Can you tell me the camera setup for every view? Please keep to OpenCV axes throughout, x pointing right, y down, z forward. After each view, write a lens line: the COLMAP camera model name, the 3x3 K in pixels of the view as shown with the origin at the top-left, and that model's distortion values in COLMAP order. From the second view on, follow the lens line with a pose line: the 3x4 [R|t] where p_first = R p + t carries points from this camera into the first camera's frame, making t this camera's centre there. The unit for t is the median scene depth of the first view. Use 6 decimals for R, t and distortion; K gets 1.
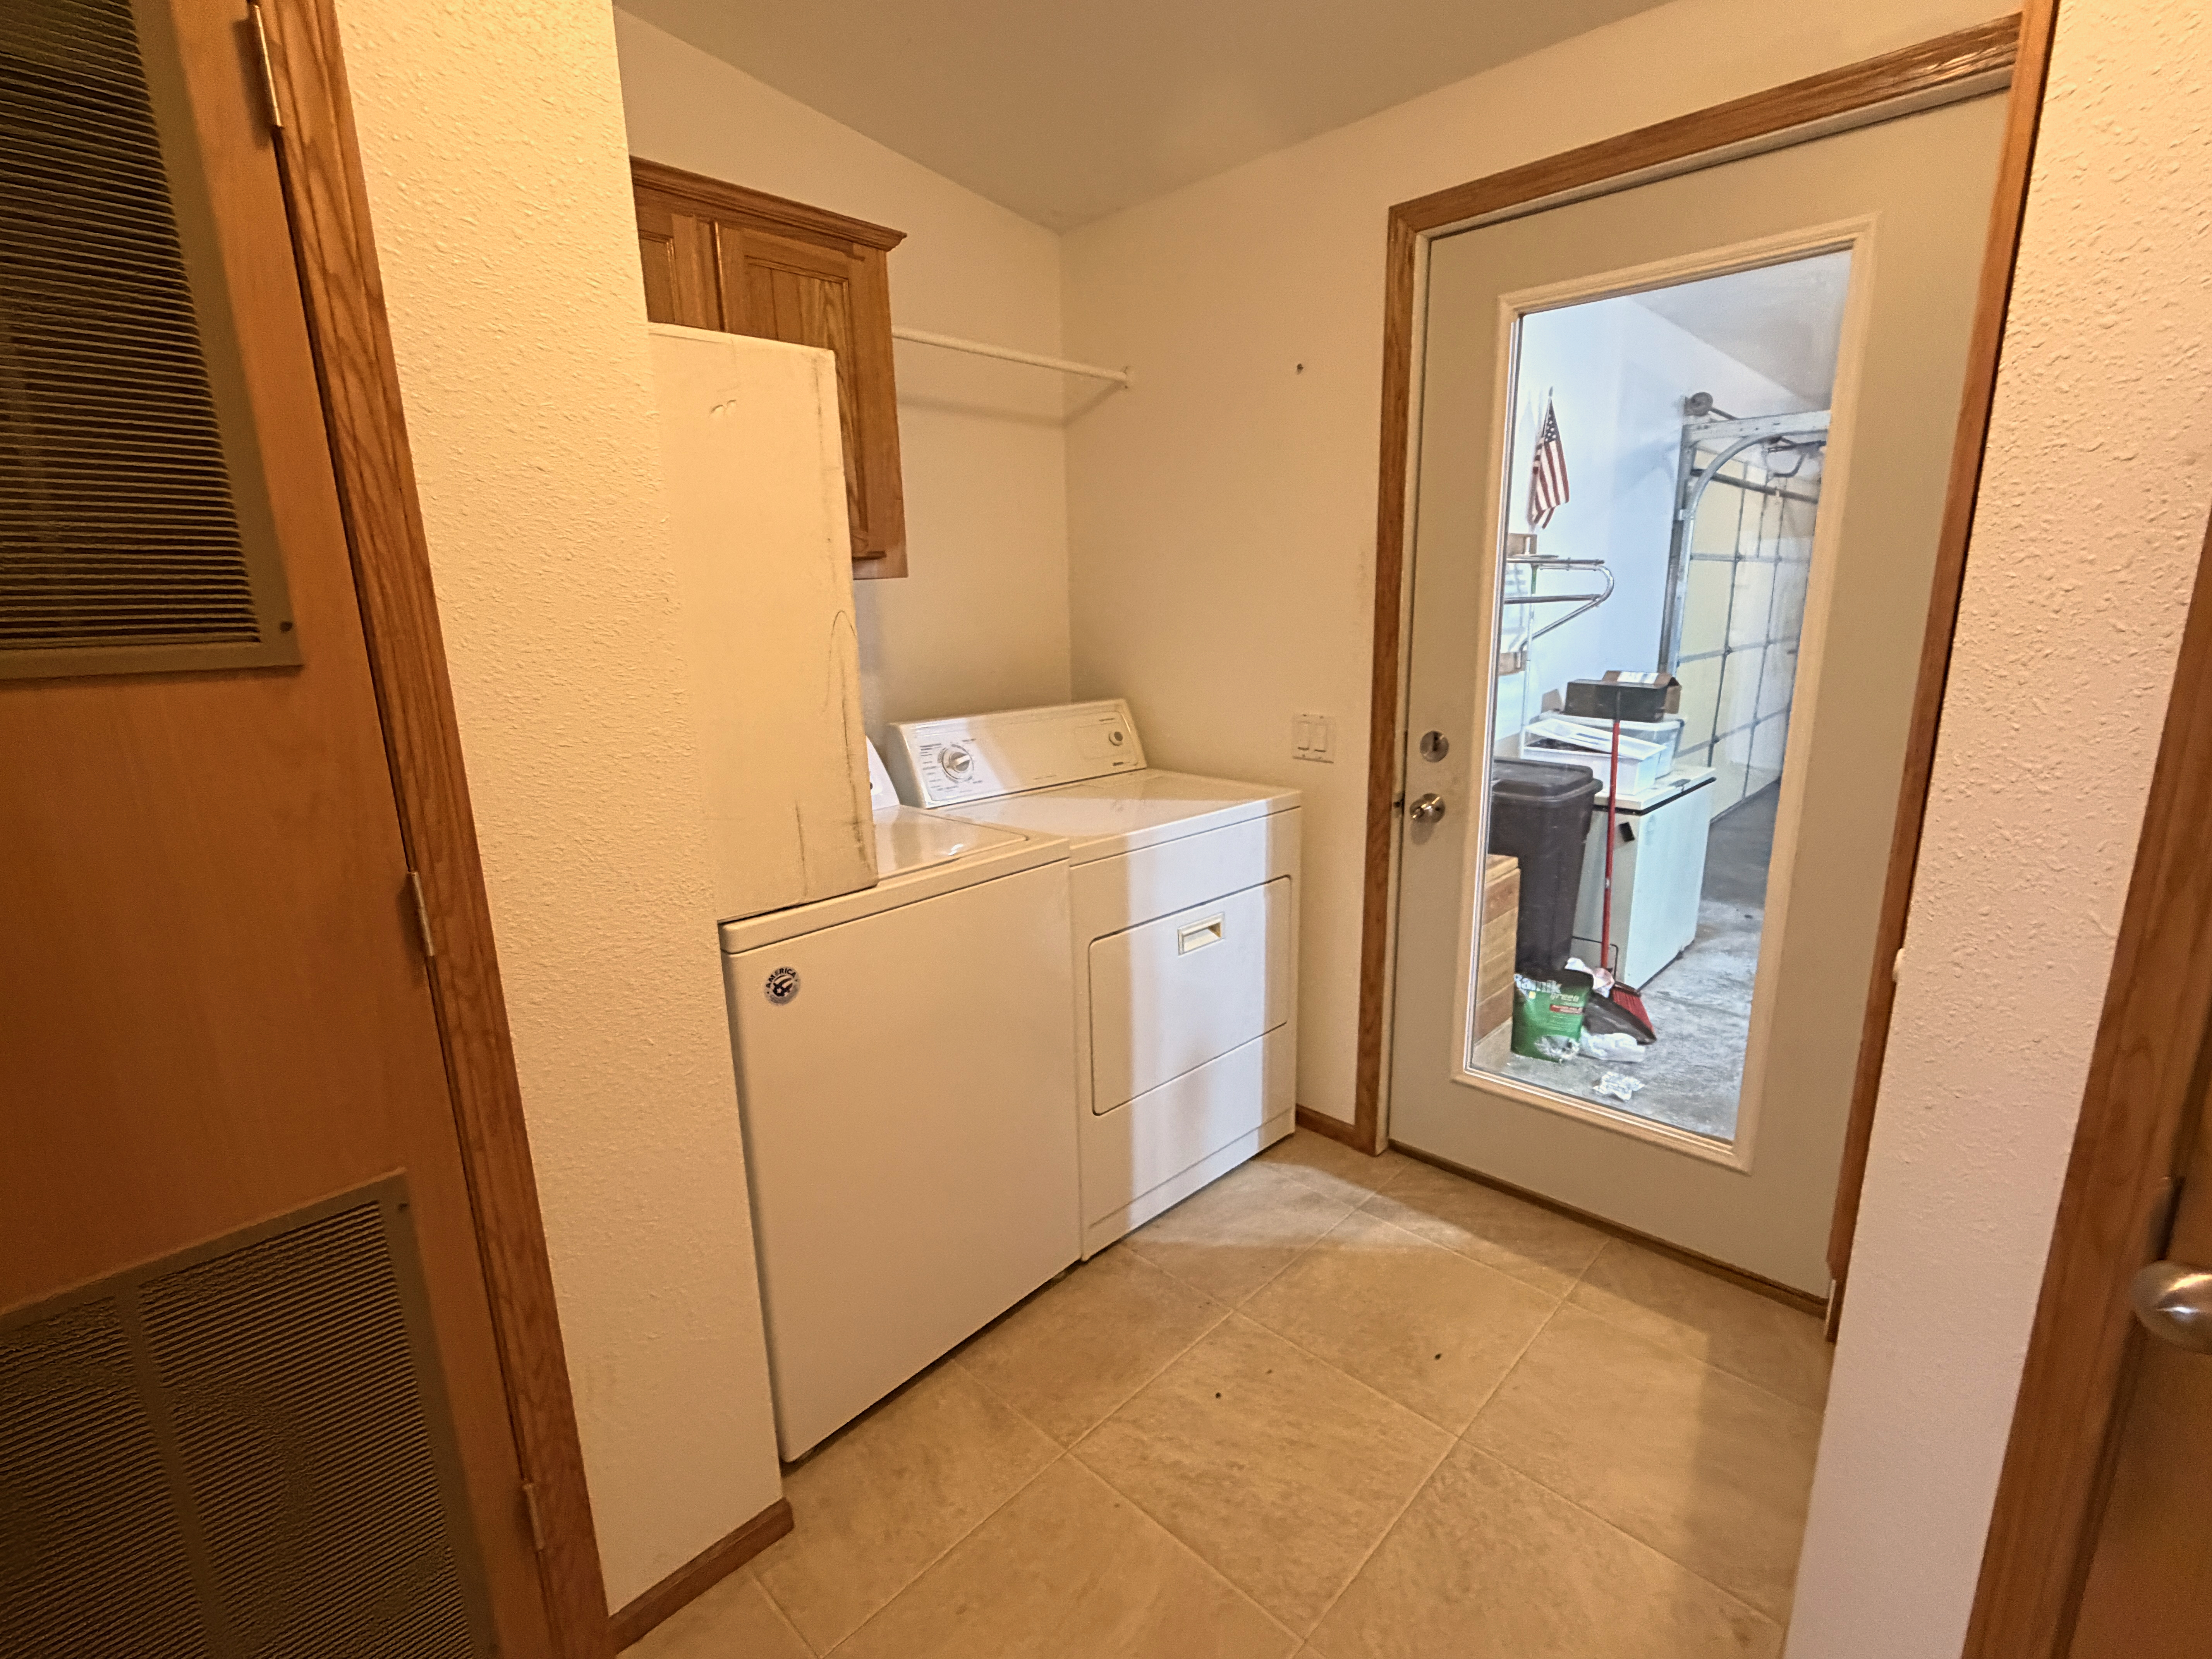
lens RADIAL K [[1007.8, 0, 1111.5], [0, 1007.8, 832.2], [0, 0, 1]] dist [-0.002532, 0.000429]
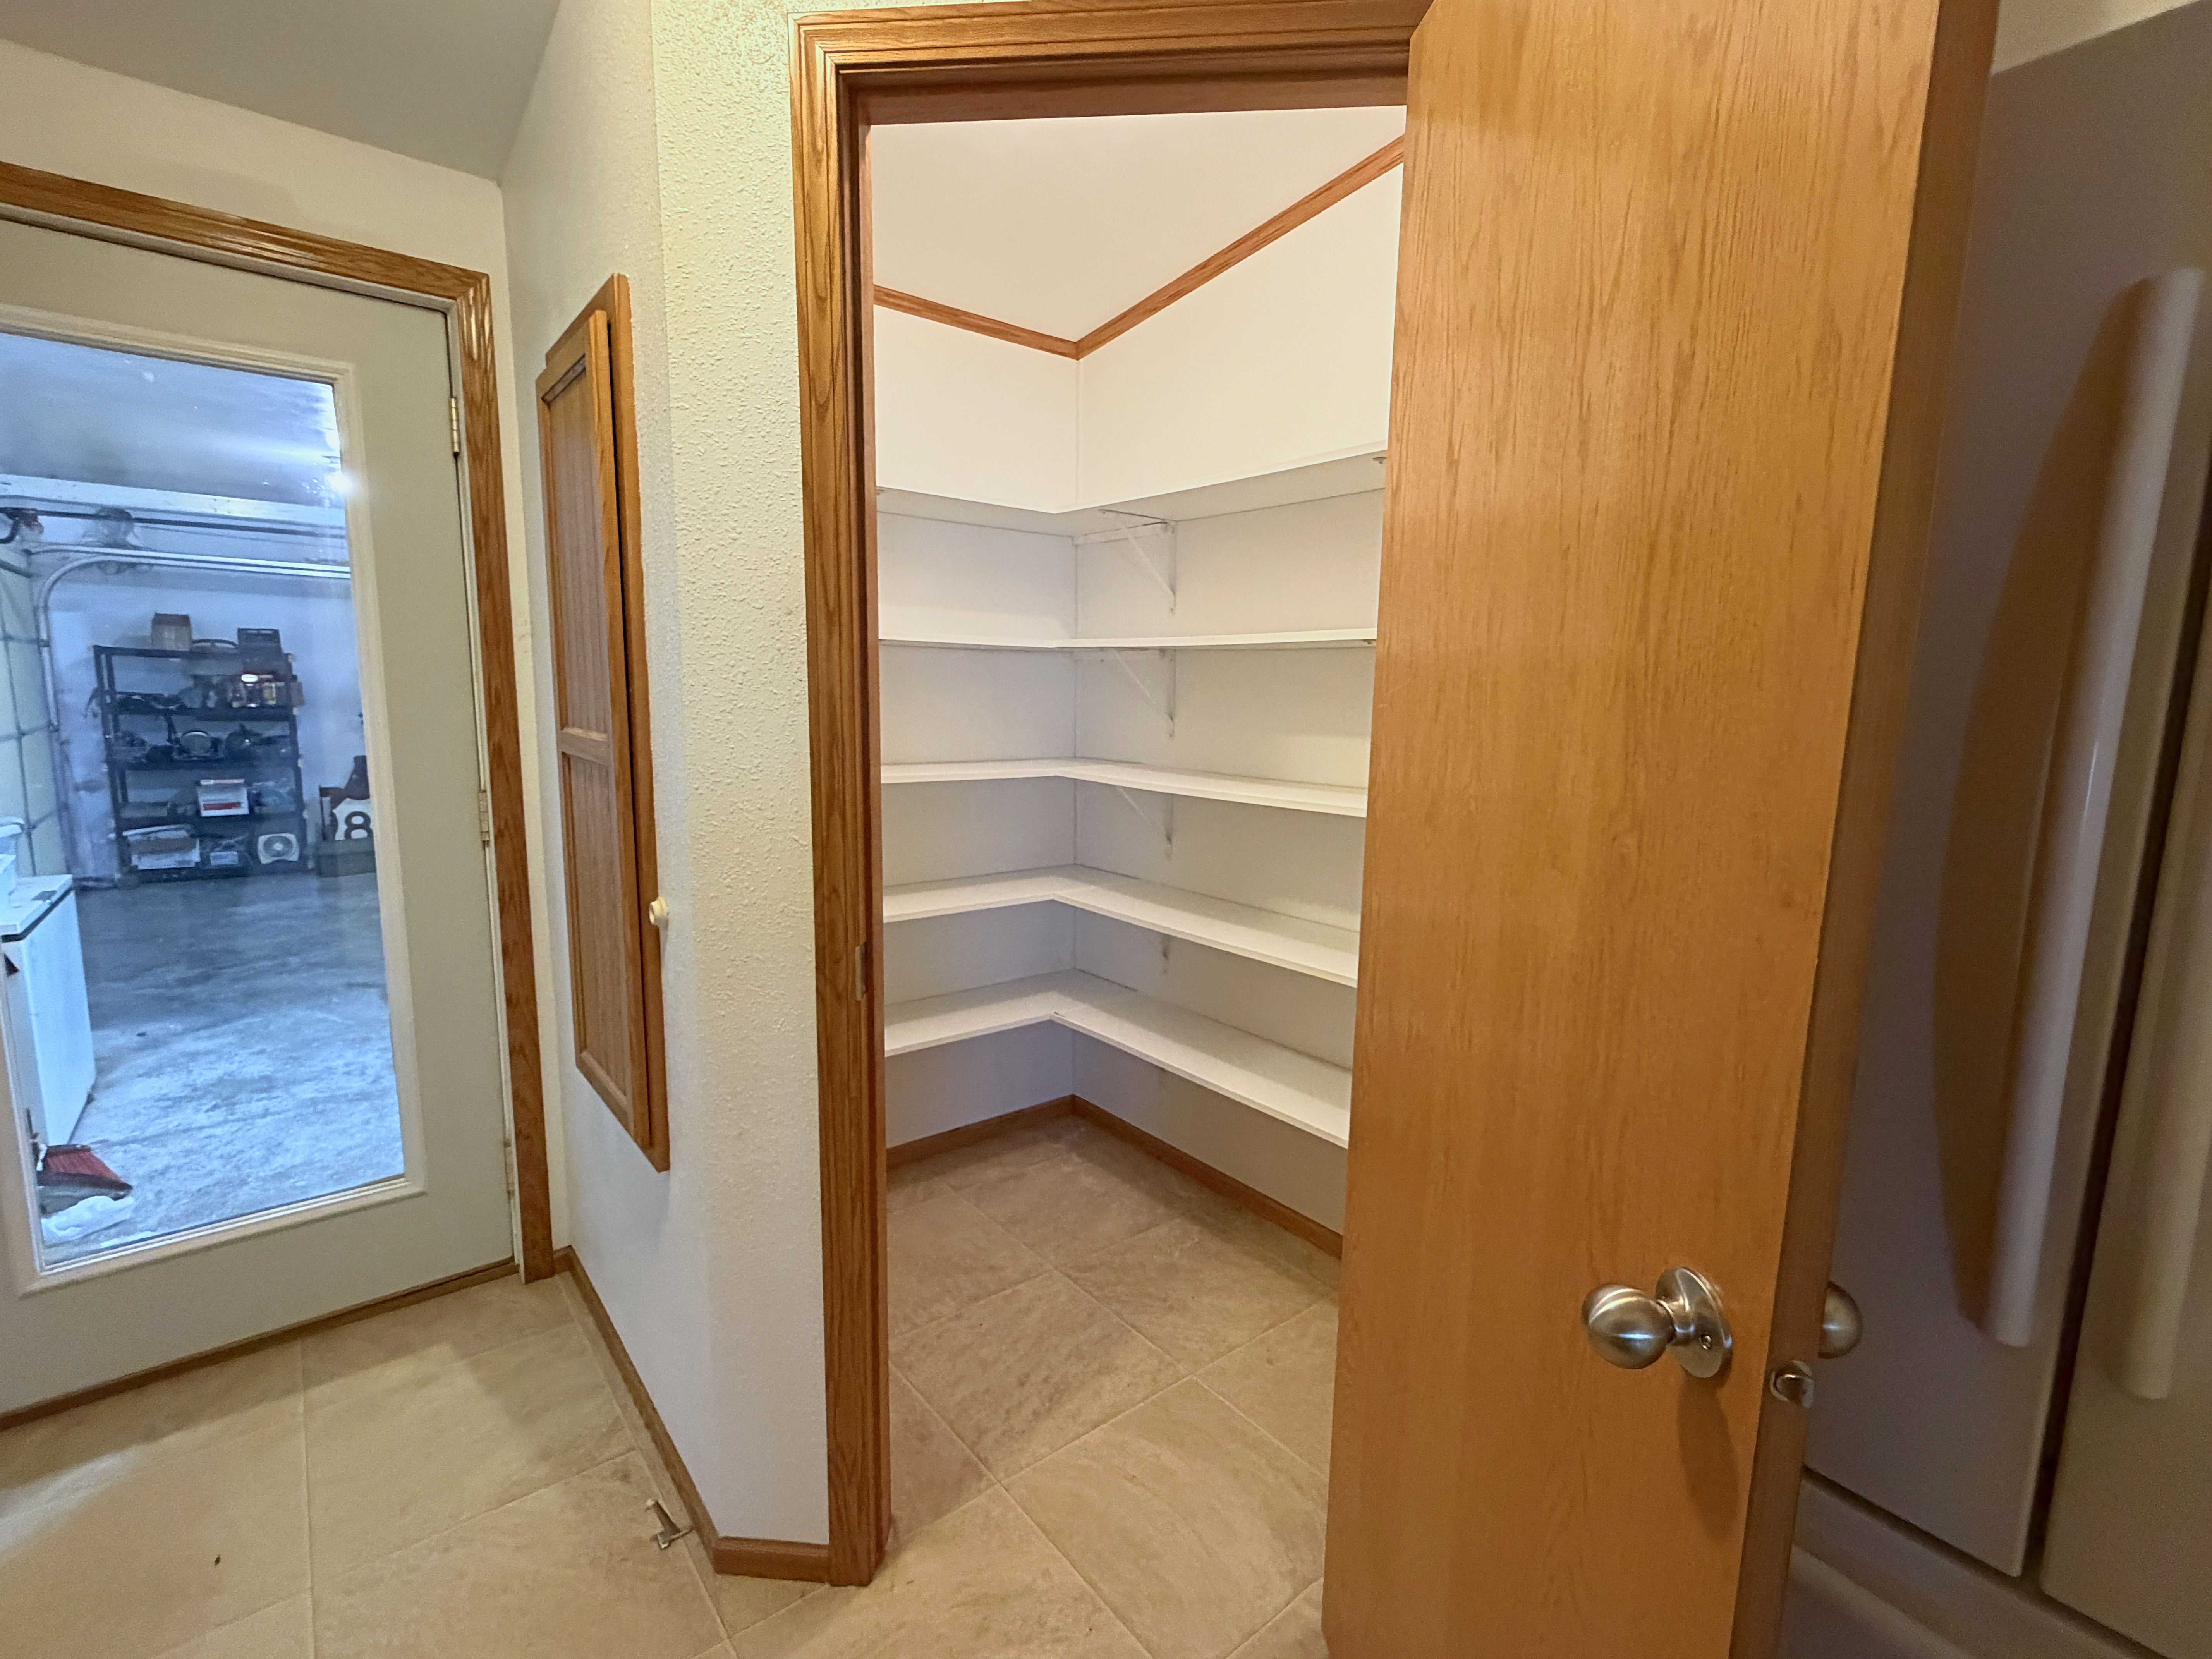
lens RADIAL K [[1007.8, 0, 1098.7], [0, 1007.8, 836.3], [0, 0, 1]] dist [-0.002532, 0.000429]
pose [[0.120009, -0.121338, 0.985330, -0.250460], [0.204743, 0.974192, 0.095030, 0.004083], [-0.971431, 0.190335, 0.141754, 0.041529]]
